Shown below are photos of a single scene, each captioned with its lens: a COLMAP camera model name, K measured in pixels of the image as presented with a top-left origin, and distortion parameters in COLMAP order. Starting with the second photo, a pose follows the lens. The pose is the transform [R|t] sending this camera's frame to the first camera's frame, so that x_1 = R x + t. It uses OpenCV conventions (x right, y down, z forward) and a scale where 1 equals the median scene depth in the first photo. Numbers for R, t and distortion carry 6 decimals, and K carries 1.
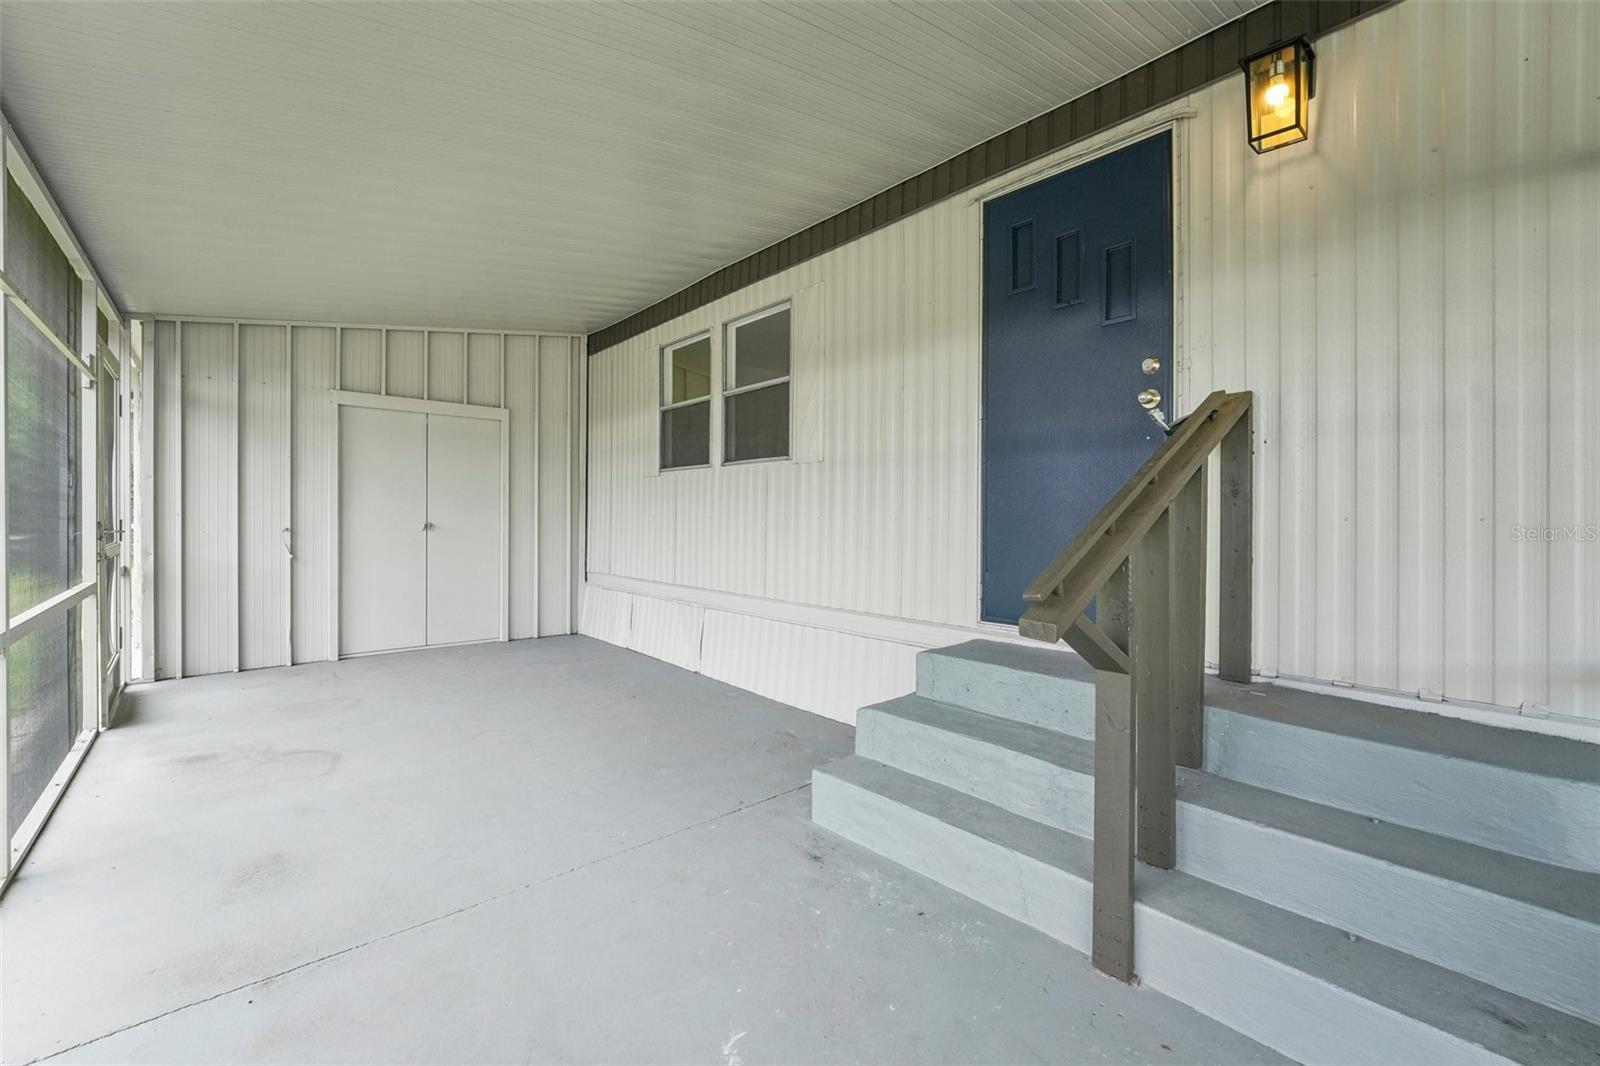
lens RADIAL K [[652.1, 0, 801.6], [0, 652.1, 517.8], [0, 0, 1]] dist [0.001690, 0.000254]
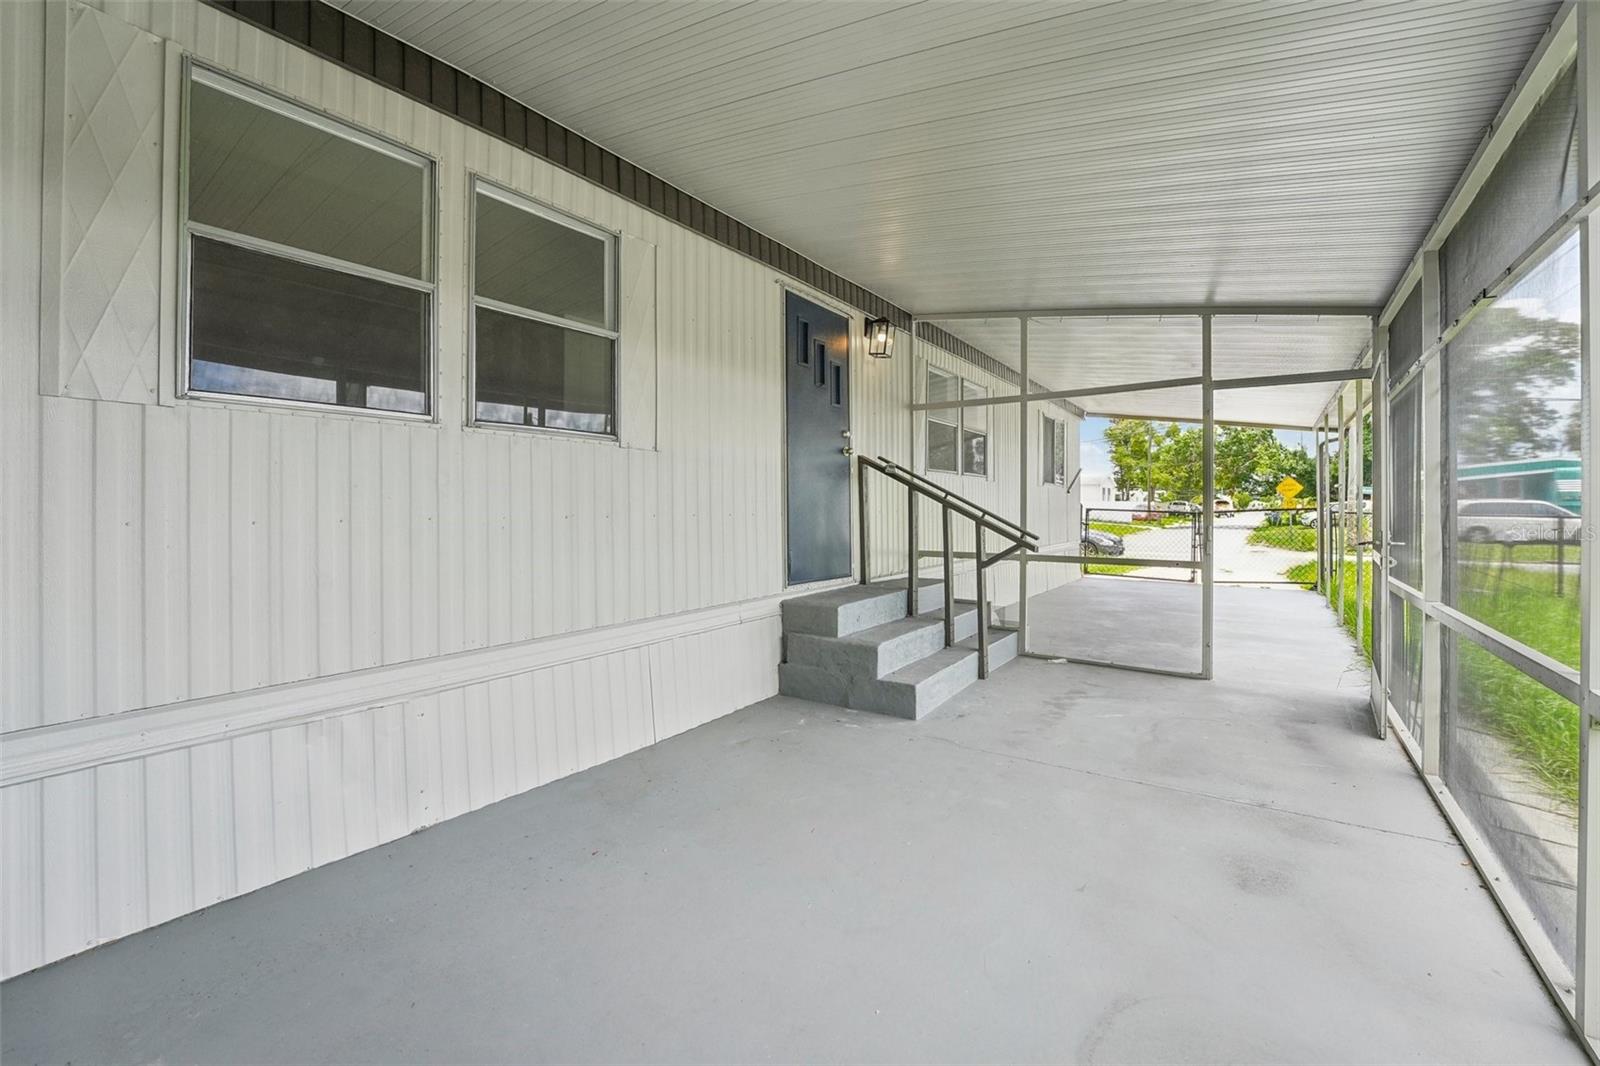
lens RADIAL K [[646.1, 0, 806.1], [0, 646.1, 501.4], [0, 0, 1]] dist [-0.002873, -0.000334]
pose [[-0.223241, -0.003379, 0.974757, -0.887419], [-0.003874, 0.999989, 0.002579, -0.022461], [-0.974756, -0.003201, -0.223252, 1.032593]]
